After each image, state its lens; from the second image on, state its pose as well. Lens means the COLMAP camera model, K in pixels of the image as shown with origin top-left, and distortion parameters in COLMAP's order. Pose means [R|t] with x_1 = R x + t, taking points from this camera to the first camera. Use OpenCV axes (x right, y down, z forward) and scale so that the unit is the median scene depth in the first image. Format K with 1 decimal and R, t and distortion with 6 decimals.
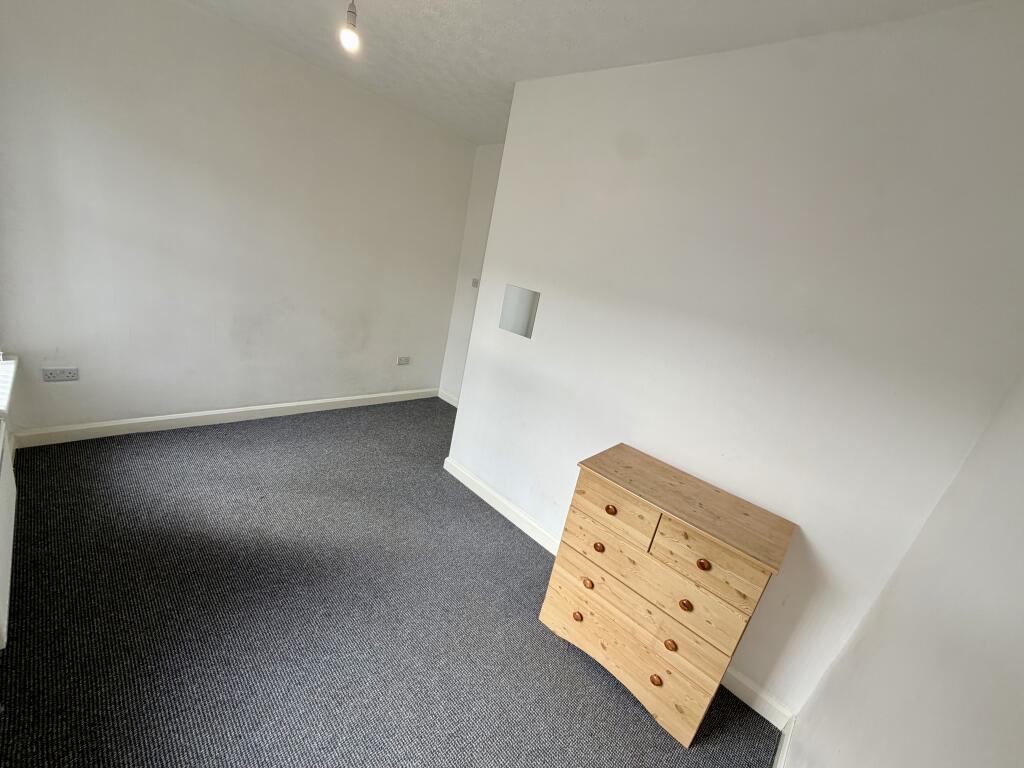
lens RADIAL K [[407.0, 0, 507.1], [0, 407.0, 386.0], [0, 0, 1]] dist [0.000000, -0.000129]
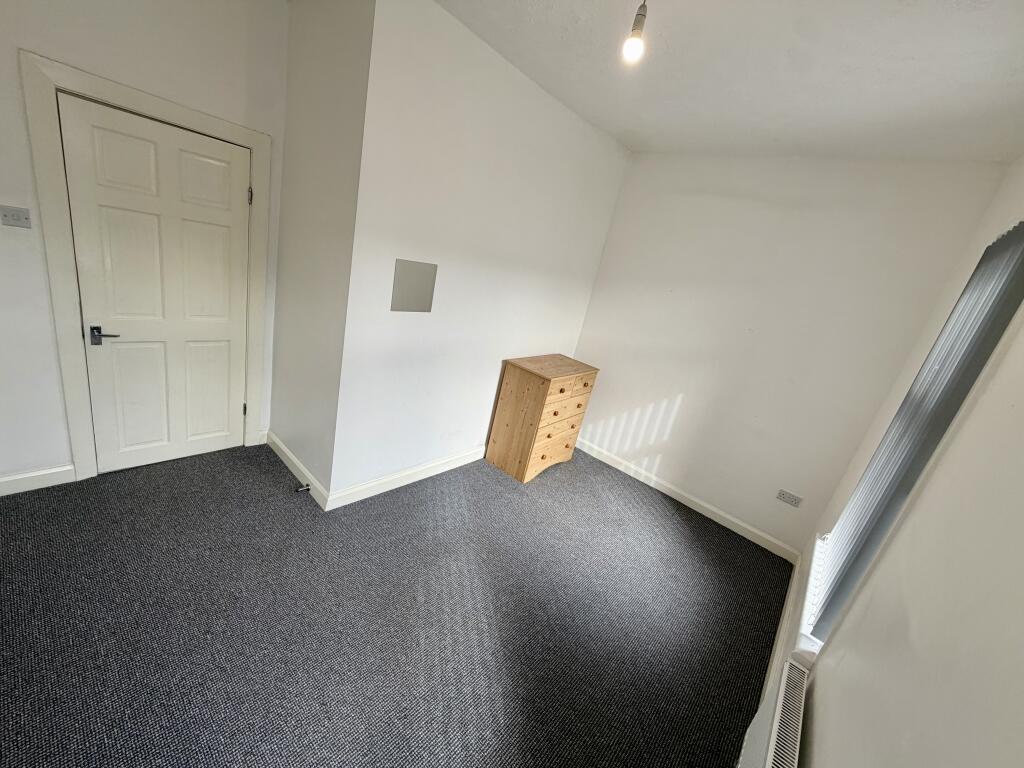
lens RADIAL K [[407.0, 0, 507.1], [0, 407.0, 386.0], [0, 0, 1]] dist [0.000000, -0.000129]
pose [[-0.011956, -0.494527, 0.869080, -0.920576], [0.090309, 0.865056, 0.493480, -0.446224], [-0.995842, 0.084386, 0.034318, 0.823314]]
